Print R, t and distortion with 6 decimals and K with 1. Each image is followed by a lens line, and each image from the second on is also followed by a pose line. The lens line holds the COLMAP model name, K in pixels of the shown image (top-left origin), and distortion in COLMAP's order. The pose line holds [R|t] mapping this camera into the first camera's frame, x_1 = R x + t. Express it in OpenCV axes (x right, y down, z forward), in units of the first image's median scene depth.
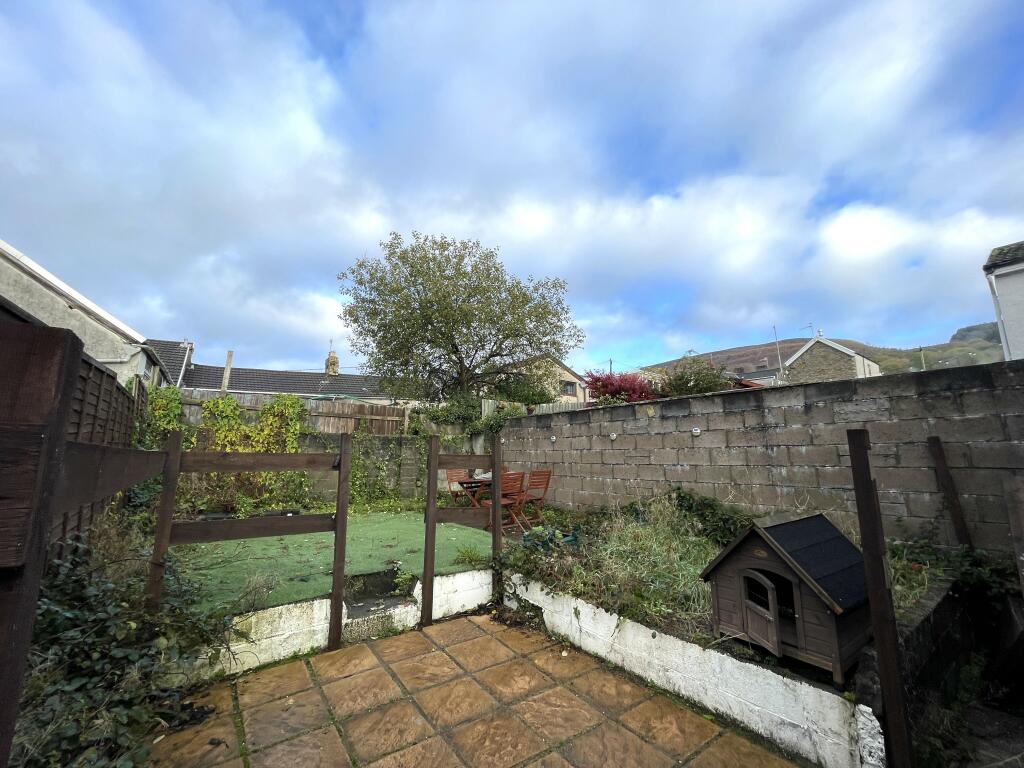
lens RADIAL K [[413.8, 0, 509.1], [0, 413.8, 386.4], [0, 0, 1]] dist [-0.001308, 0.000911]
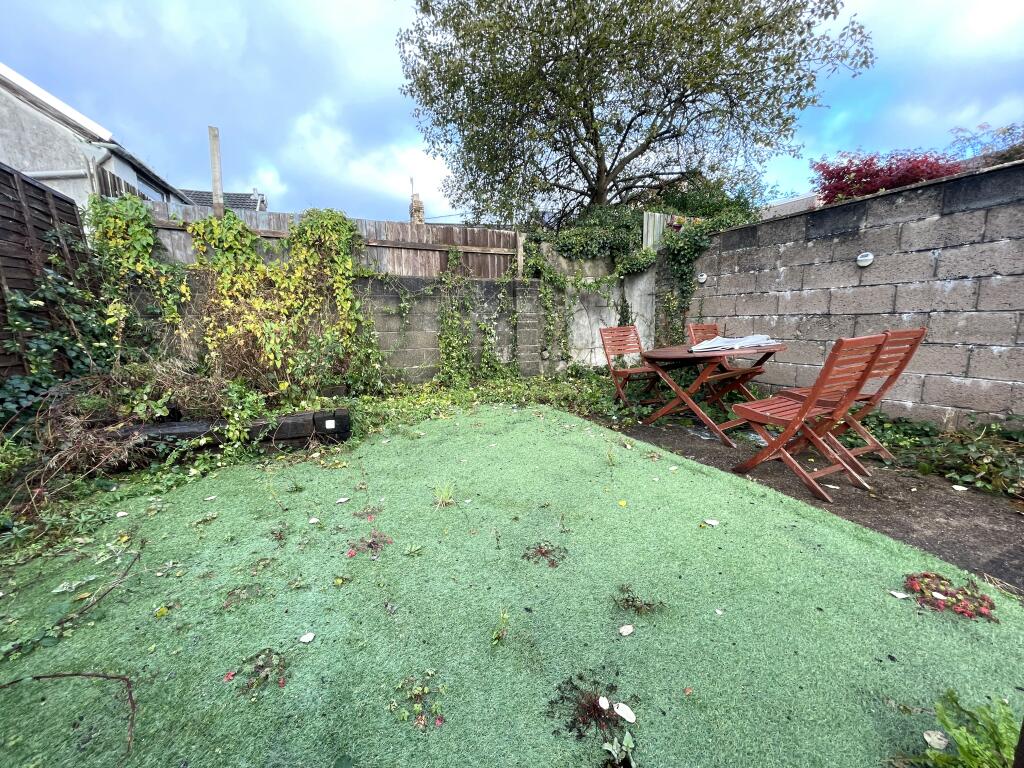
lens RADIAL K [[413.8, 0, 504.3], [0, 413.8, 381.1], [0, 0, 1]] dist [-0.001308, 0.000911]
pose [[0.972204, 0.012508, -0.233800, -0.171386], [0.060596, 0.951107, 0.302859, 0.100762], [0.226157, -0.308609, 0.923912, 0.503973]]
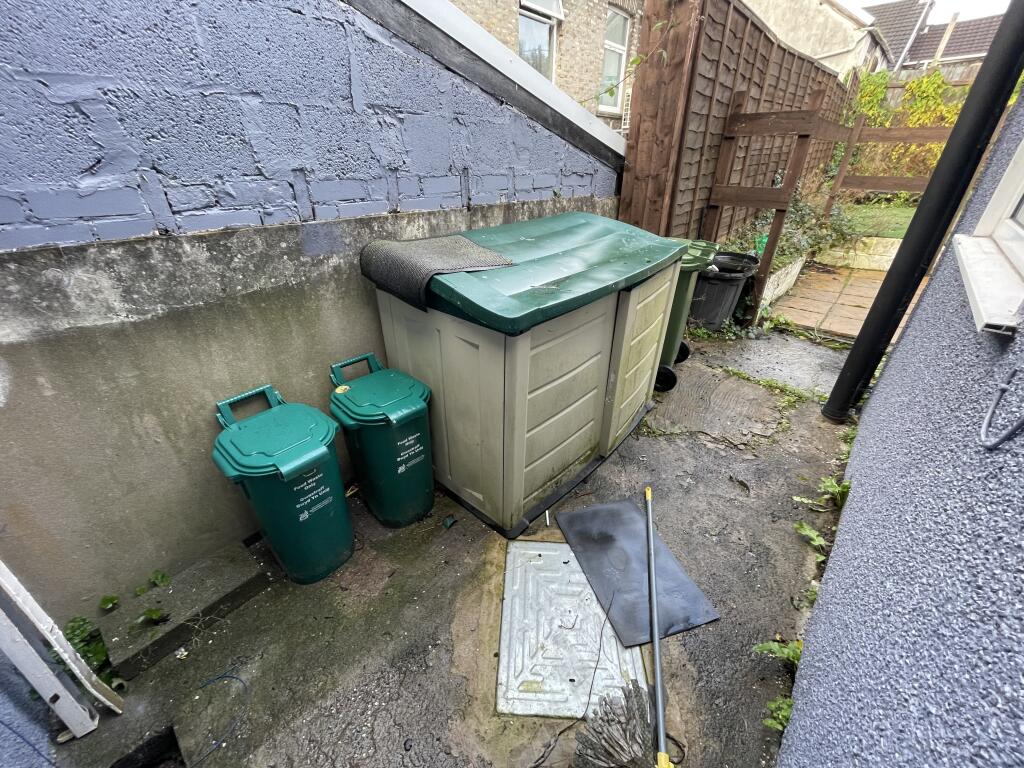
lens RADIAL K [[413.8, 0, 509.9], [0, 413.8, 381.9], [0, 0, 1]] dist [-0.001308, 0.000911]
pose [[0.228539, 0.473631, -0.850555, 0.317076], [0.159177, 0.843740, 0.512606, -0.023528], [0.960434, -0.252539, 0.117436, -0.327584]]
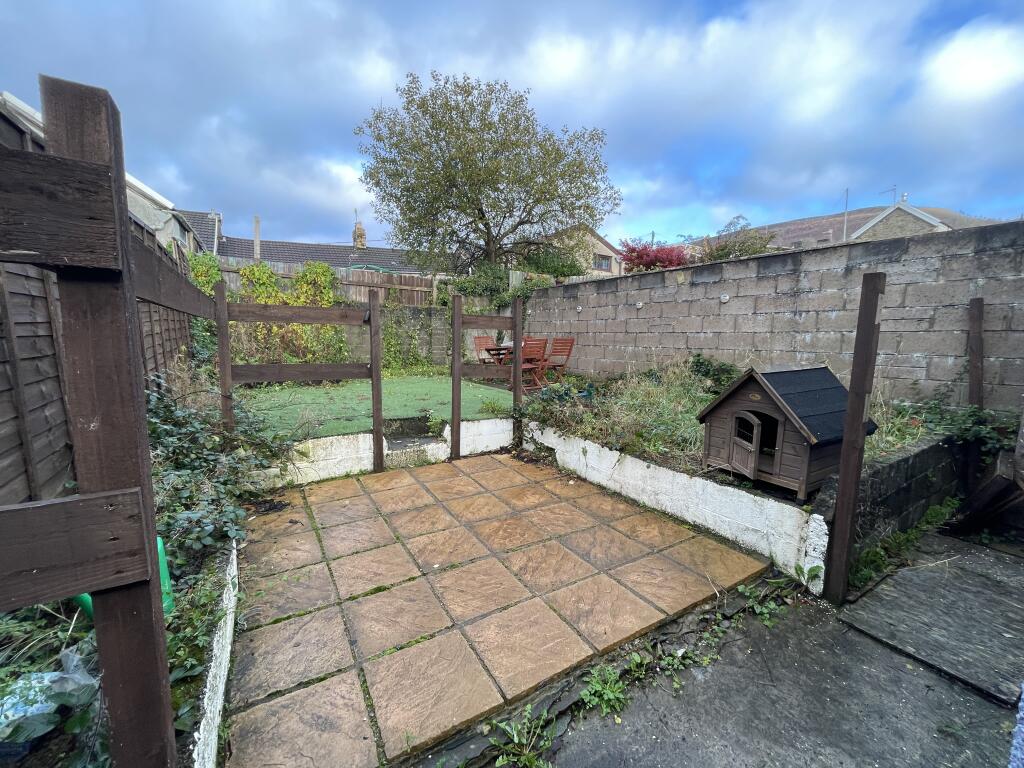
lens RADIAL K [[413.8, 0, 509.2], [0, 413.8, 387.1], [0, 0, 1]] dist [-0.001308, 0.000911]
pose [[0.997006, 0.023543, -0.073660, 0.017116], [-0.001554, 0.958436, 0.285303, 0.024816], [0.077315, -0.284334, 0.955603, -0.023094]]
